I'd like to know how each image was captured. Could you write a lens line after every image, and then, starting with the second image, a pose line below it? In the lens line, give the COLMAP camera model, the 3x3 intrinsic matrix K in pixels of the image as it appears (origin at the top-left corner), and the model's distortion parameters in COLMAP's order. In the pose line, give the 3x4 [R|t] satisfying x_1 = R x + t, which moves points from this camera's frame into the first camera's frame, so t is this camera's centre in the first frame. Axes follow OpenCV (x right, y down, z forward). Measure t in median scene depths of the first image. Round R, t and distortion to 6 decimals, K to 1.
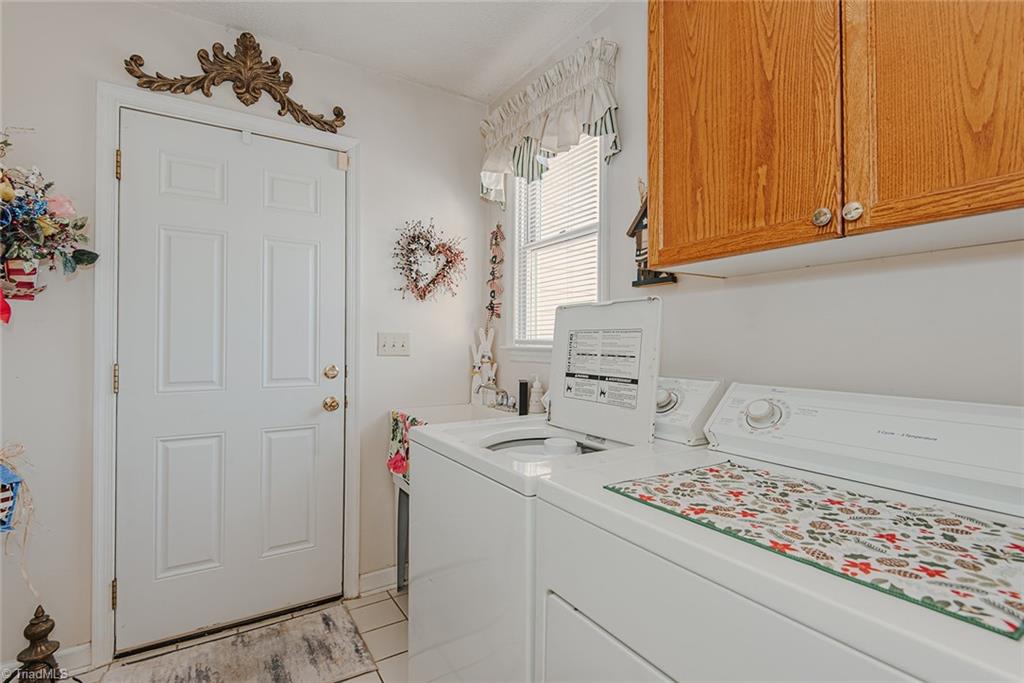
lens RADIAL K [[467.3, 0, 508.7], [0, 467.3, 339.0], [0, 0, 1]] dist [0.000958, -0.000683]
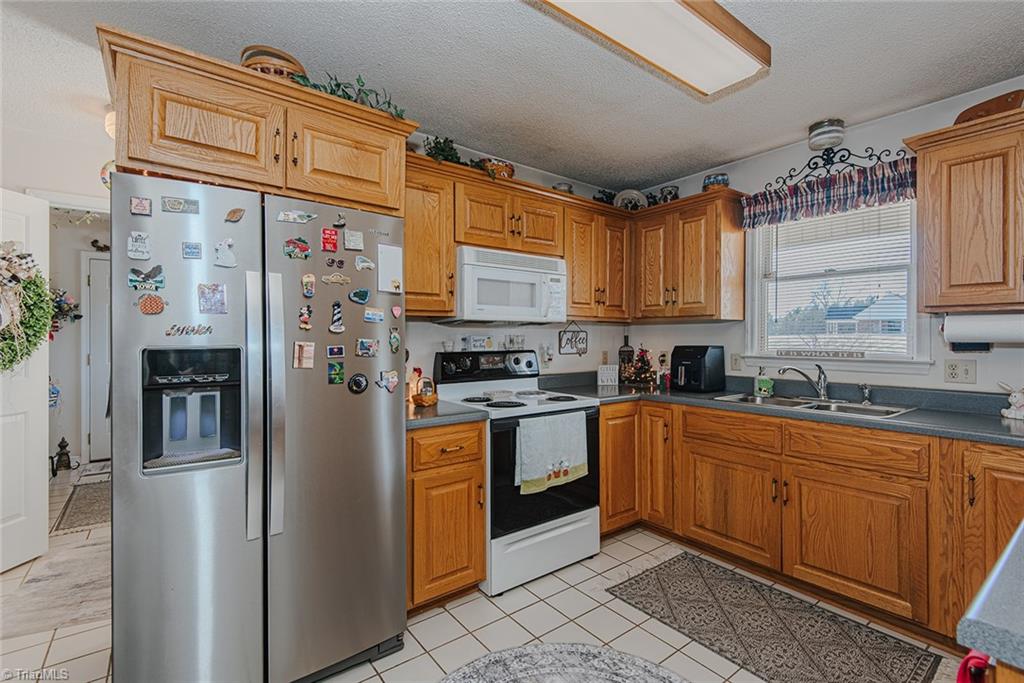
lens RADIAL K [[467.3, 0, 517.5], [0, 467.3, 340.3], [0, 0, 1]] dist [0.000958, -0.000683]
pose [[0.996717, -0.000584, 0.080966, 1.472161], [-0.000584, 0.999896, 0.014400, -0.071592], [-0.080966, -0.014400, 0.996613, -1.975959]]
